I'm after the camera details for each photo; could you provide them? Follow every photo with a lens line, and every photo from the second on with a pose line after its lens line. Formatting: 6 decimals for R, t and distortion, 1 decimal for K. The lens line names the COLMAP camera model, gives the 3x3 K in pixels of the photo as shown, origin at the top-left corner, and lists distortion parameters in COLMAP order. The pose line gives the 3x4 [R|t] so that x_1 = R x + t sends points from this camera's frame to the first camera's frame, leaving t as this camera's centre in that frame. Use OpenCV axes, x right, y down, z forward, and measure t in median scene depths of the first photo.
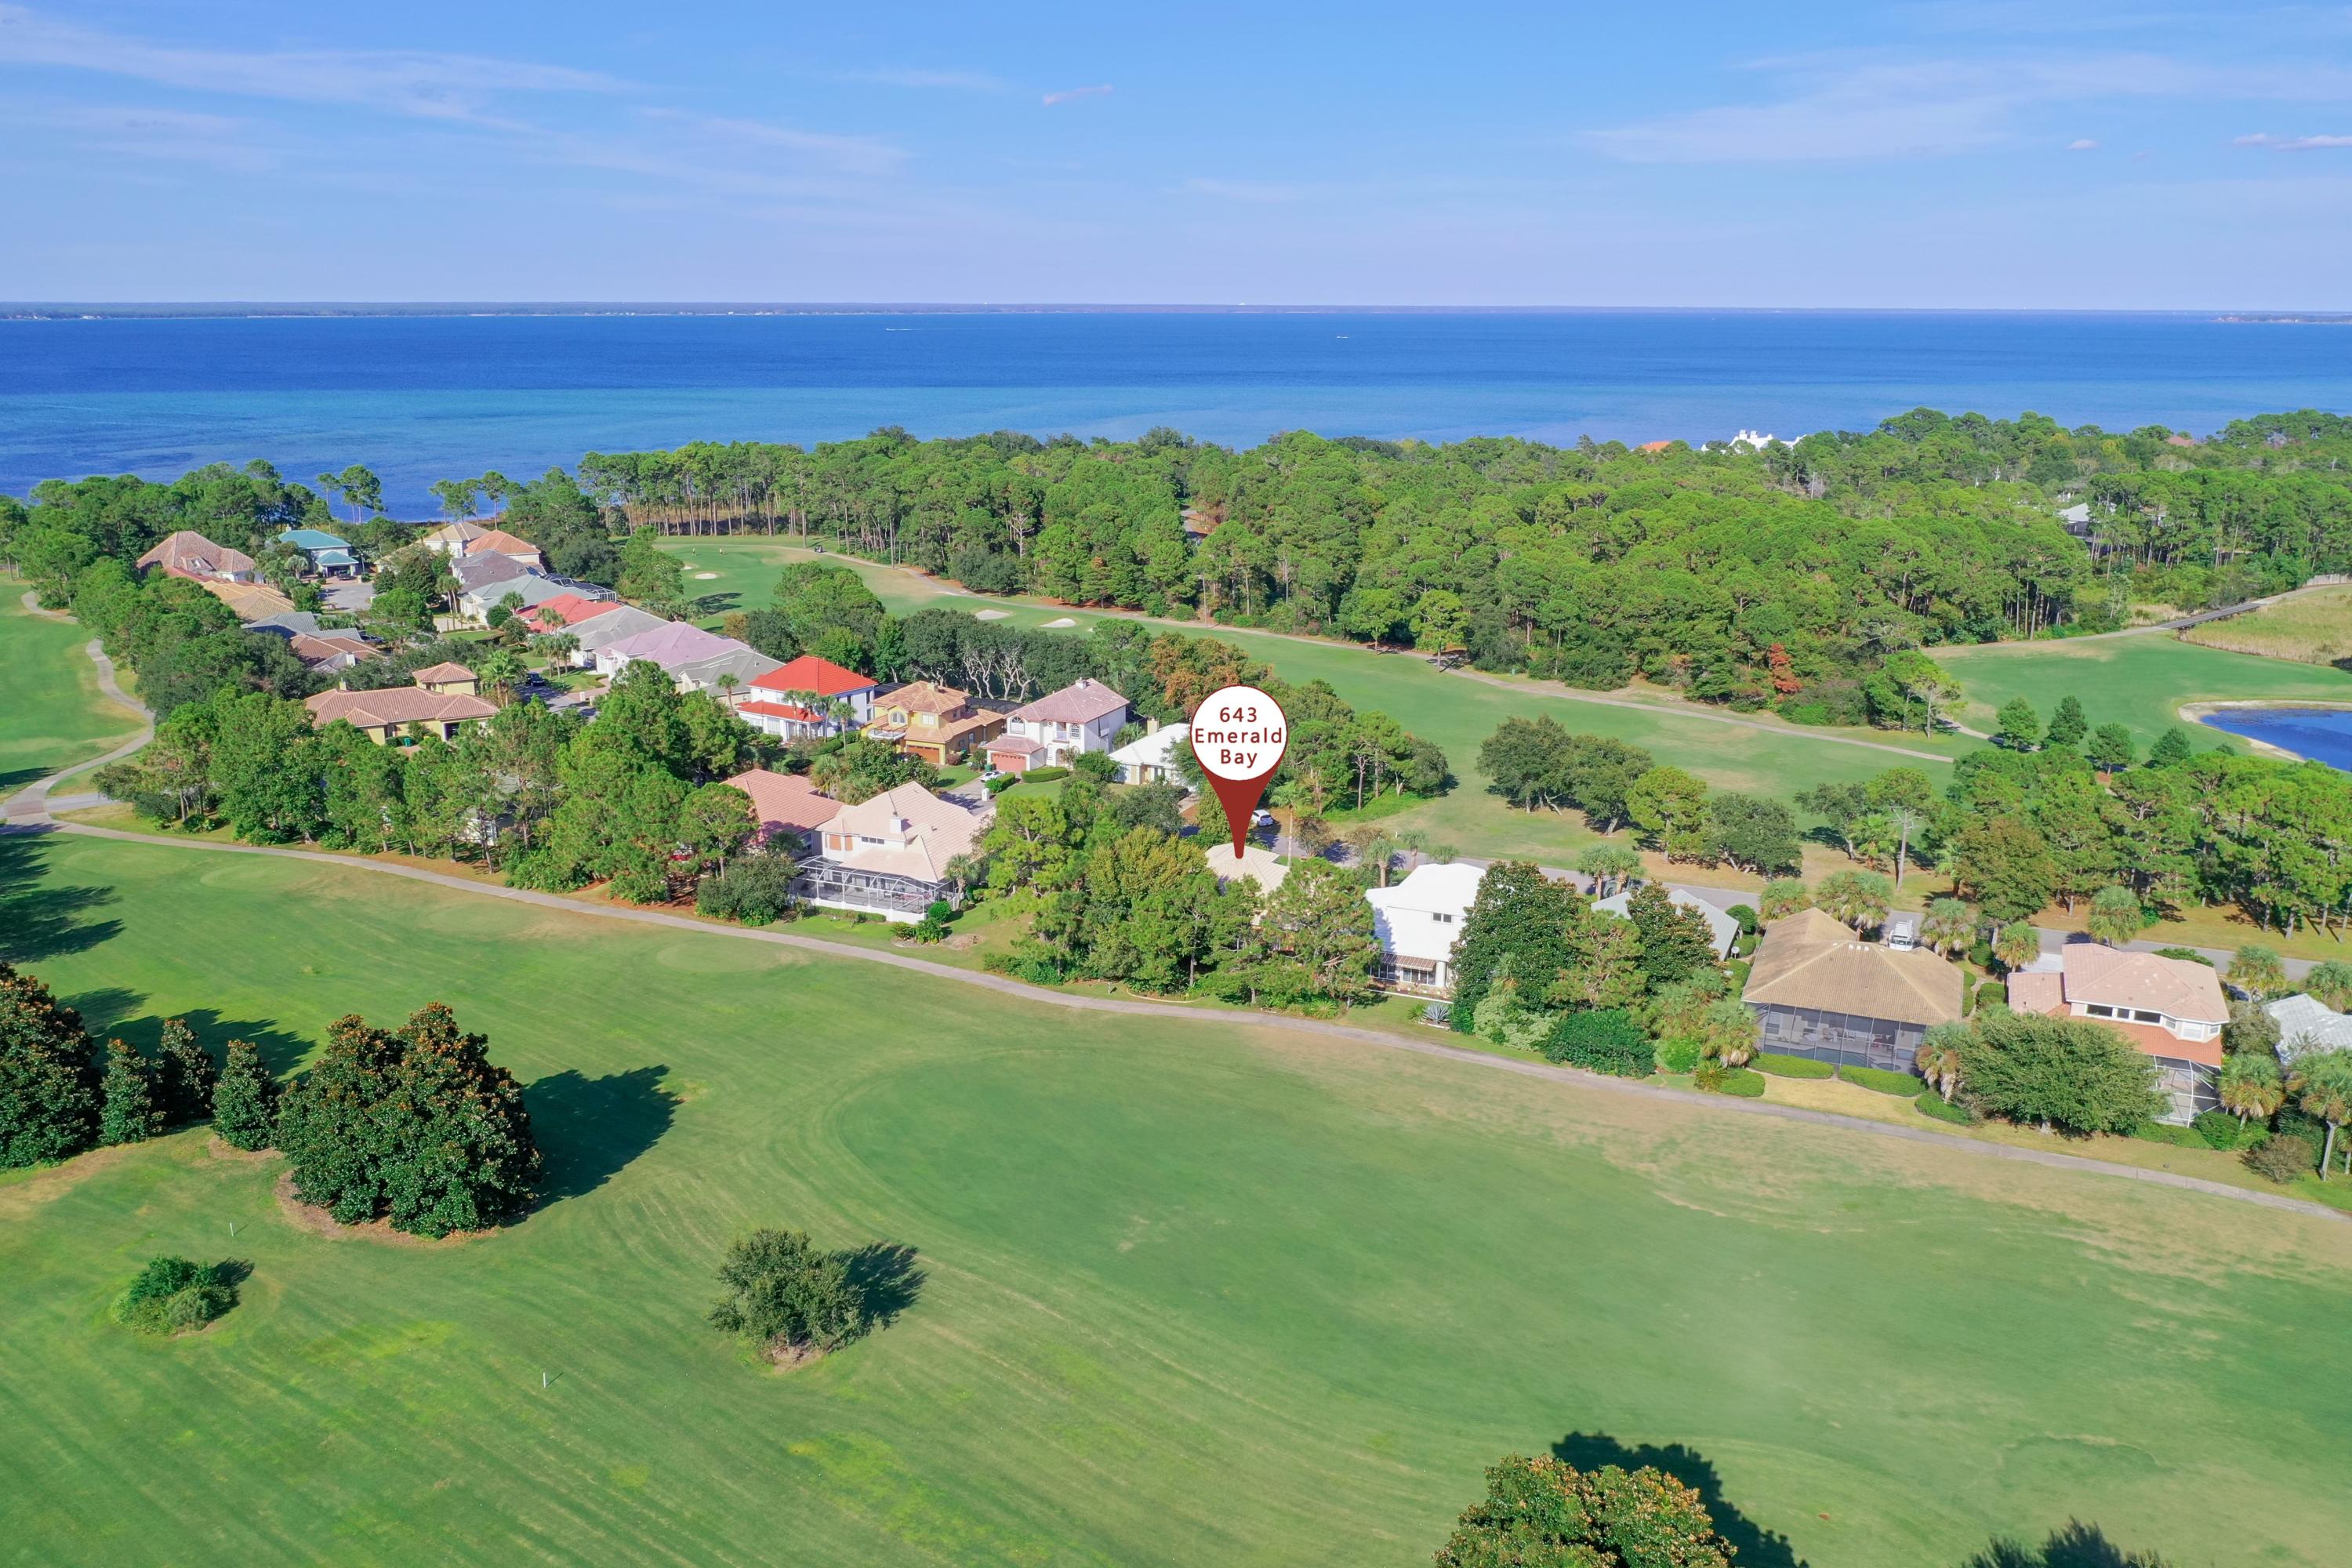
lens RADIAL K [[1855.4, 0, 1181.3], [0, 1855.4, 790.8], [0, 0, 1]] dist [0.000066, -0.005416]
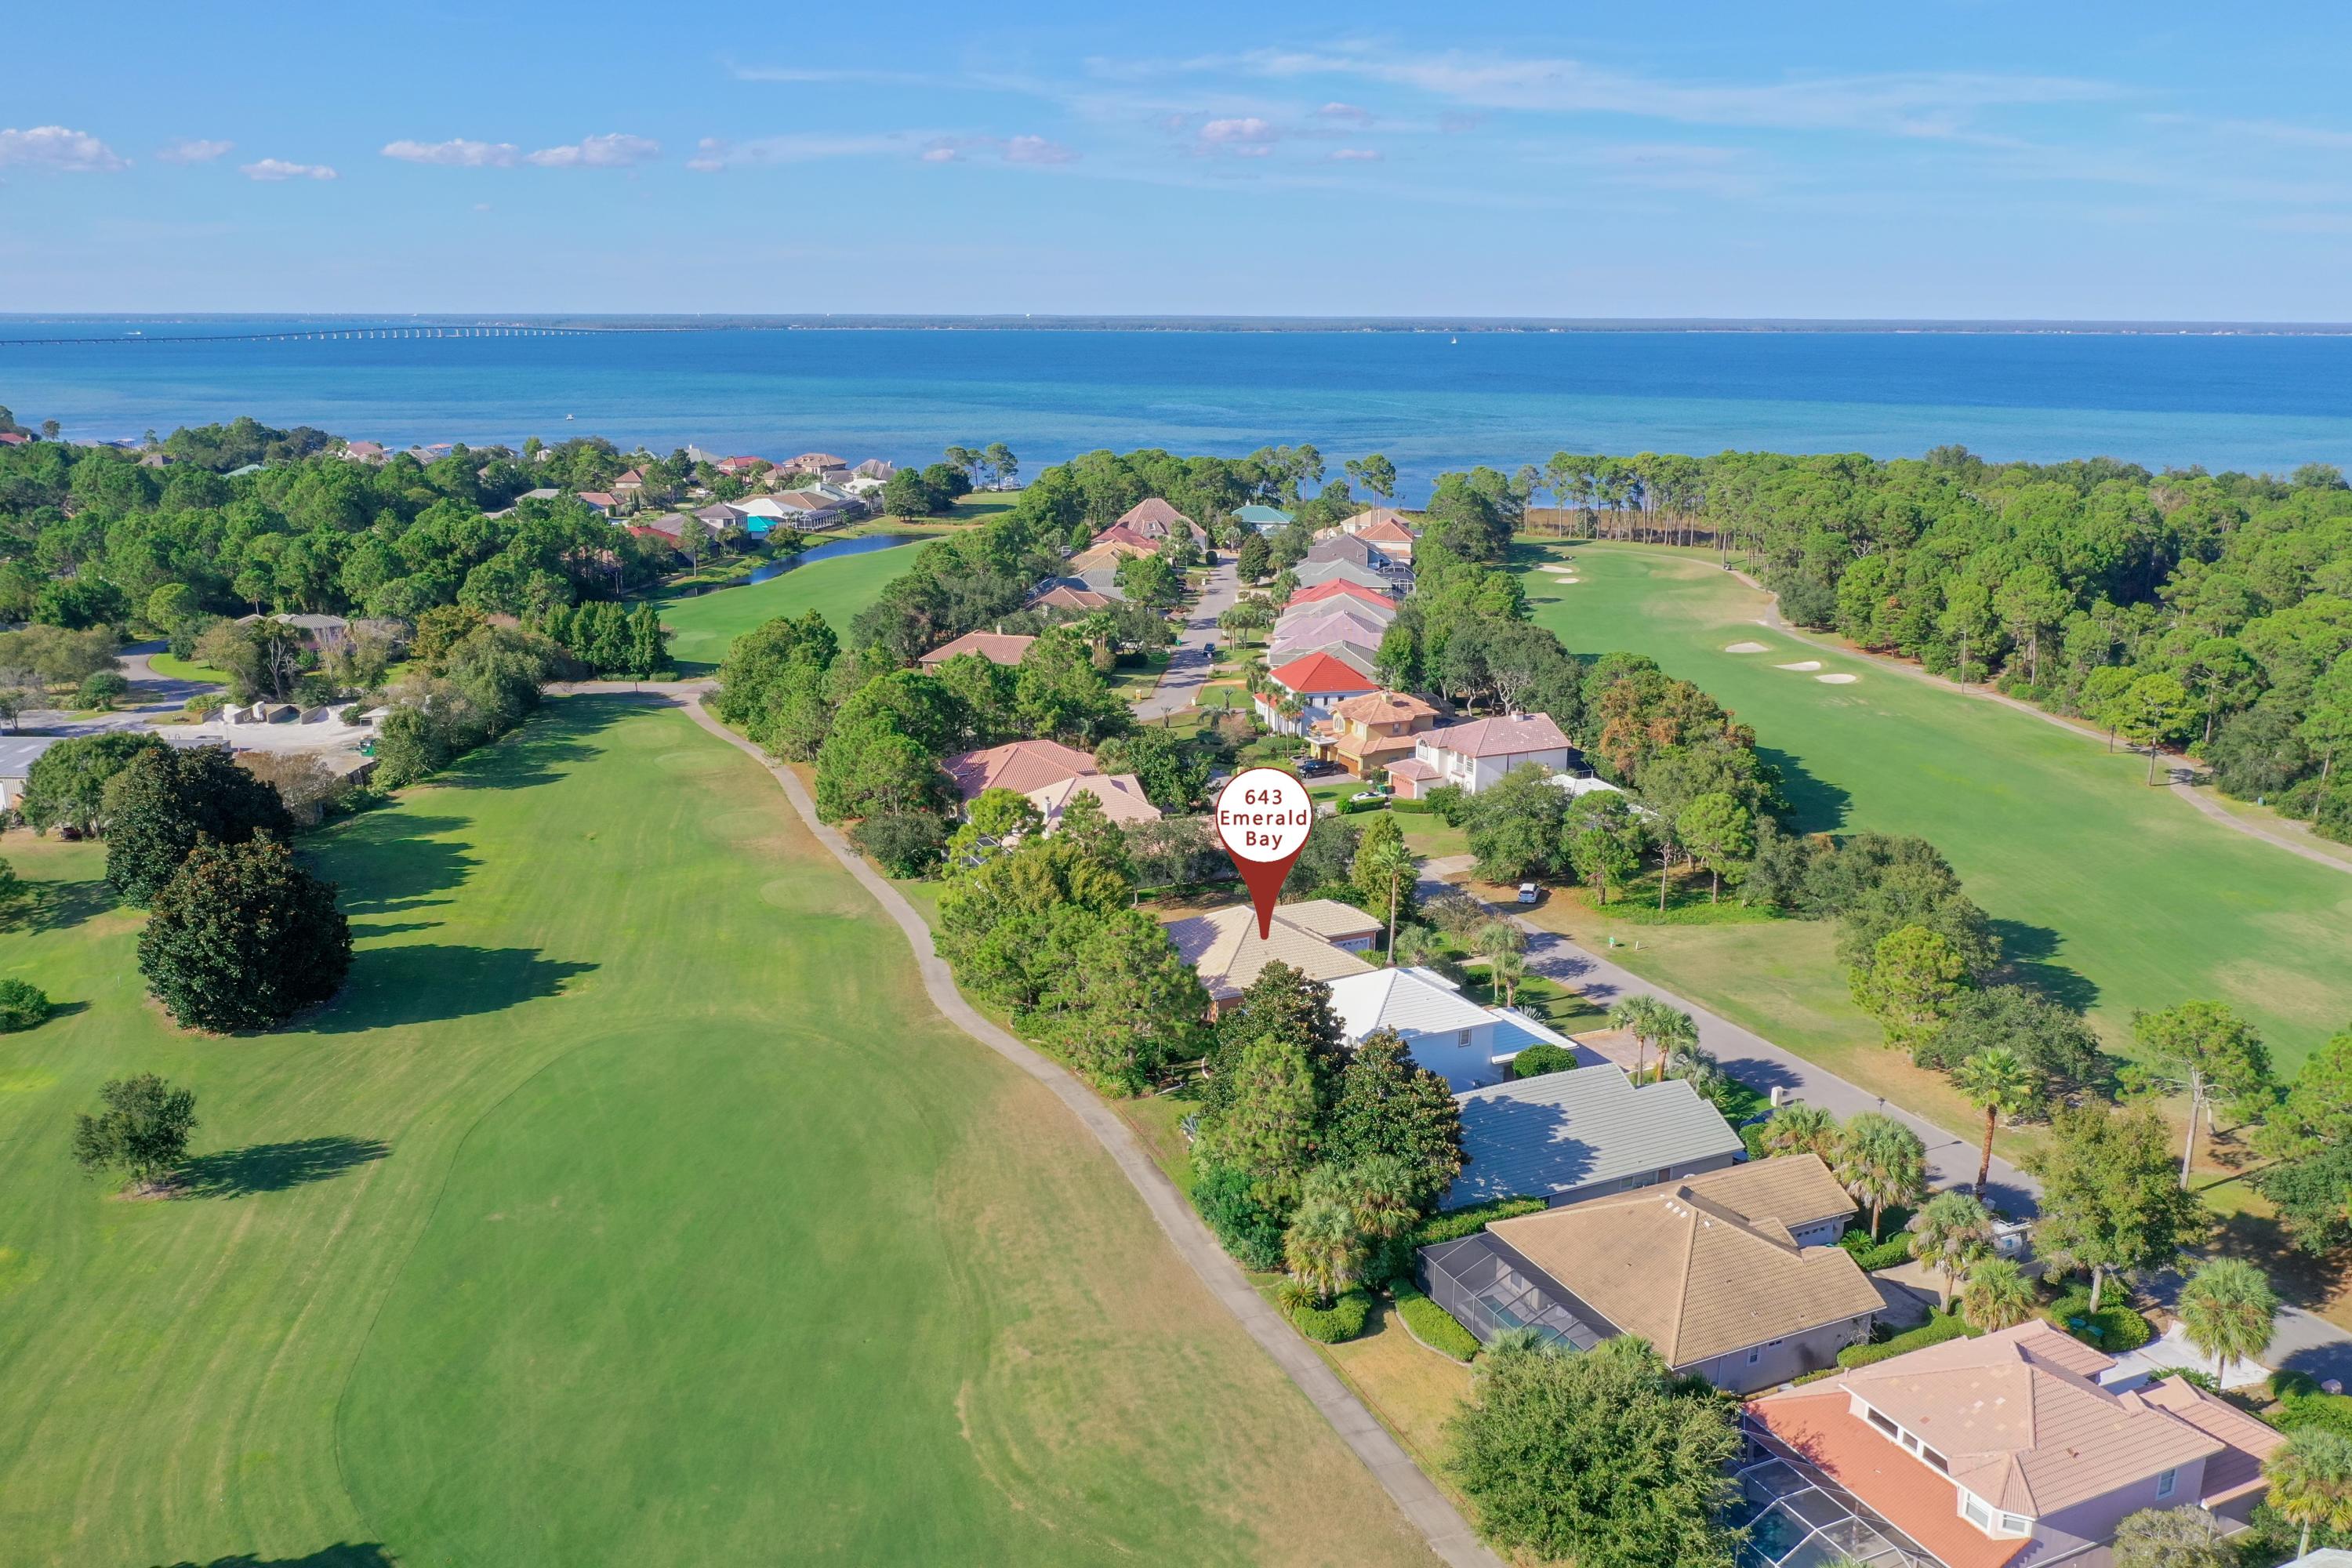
lens RADIAL K [[1855.4, 0, 1169.7], [0, 1855.4, 771.5], [0, 0, 1]] dist [0.000066, -0.005416]
pose [[0.745935, 0.162112, -0.645988, 0.402021], [-0.174268, 0.983641, 0.045616, -0.044023], [0.642816, 0.078548, 0.761983, 0.228311]]
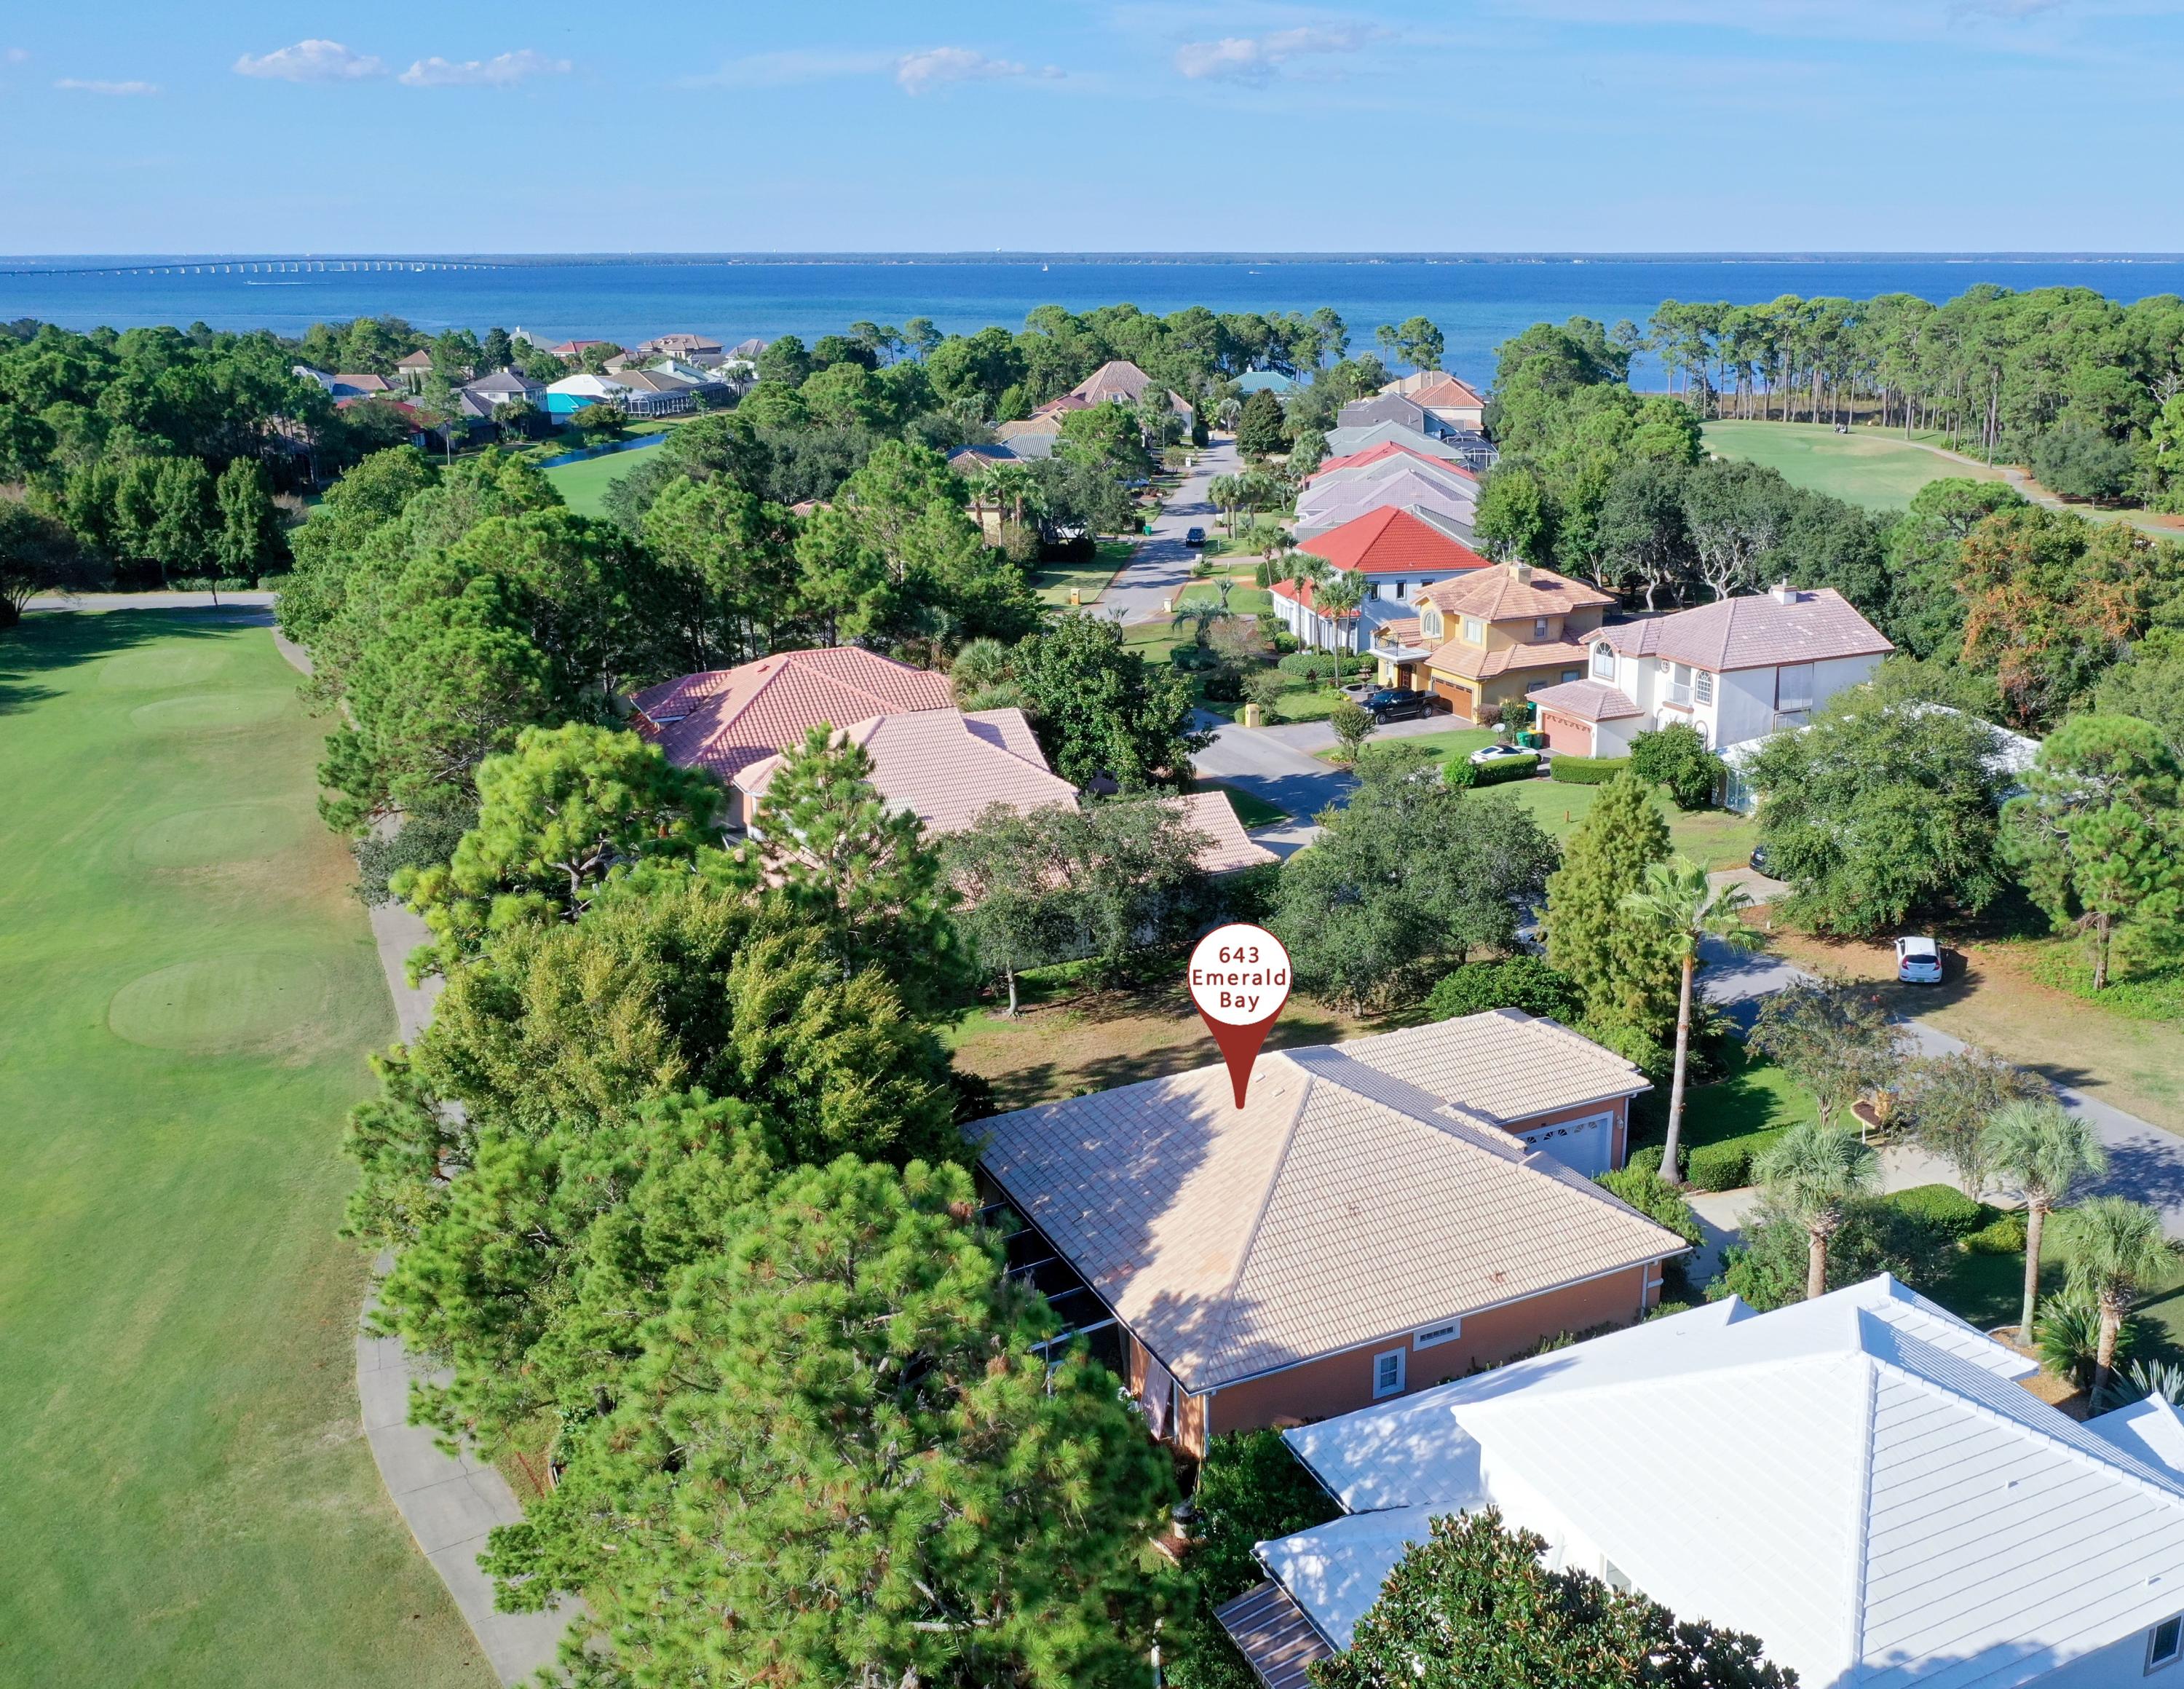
lens RADIAL K [[1904.8, 0, 1101.2], [0, 1904.8, 834.5], [0, 0, 1]] dist [-0.003270, 0.000918]
pose [[0.725579, 0.175937, -0.665268, 0.143136], [-0.154229, 0.983747, 0.091952, -0.016514], [0.670633, 0.035885, 0.740921, 0.556706]]
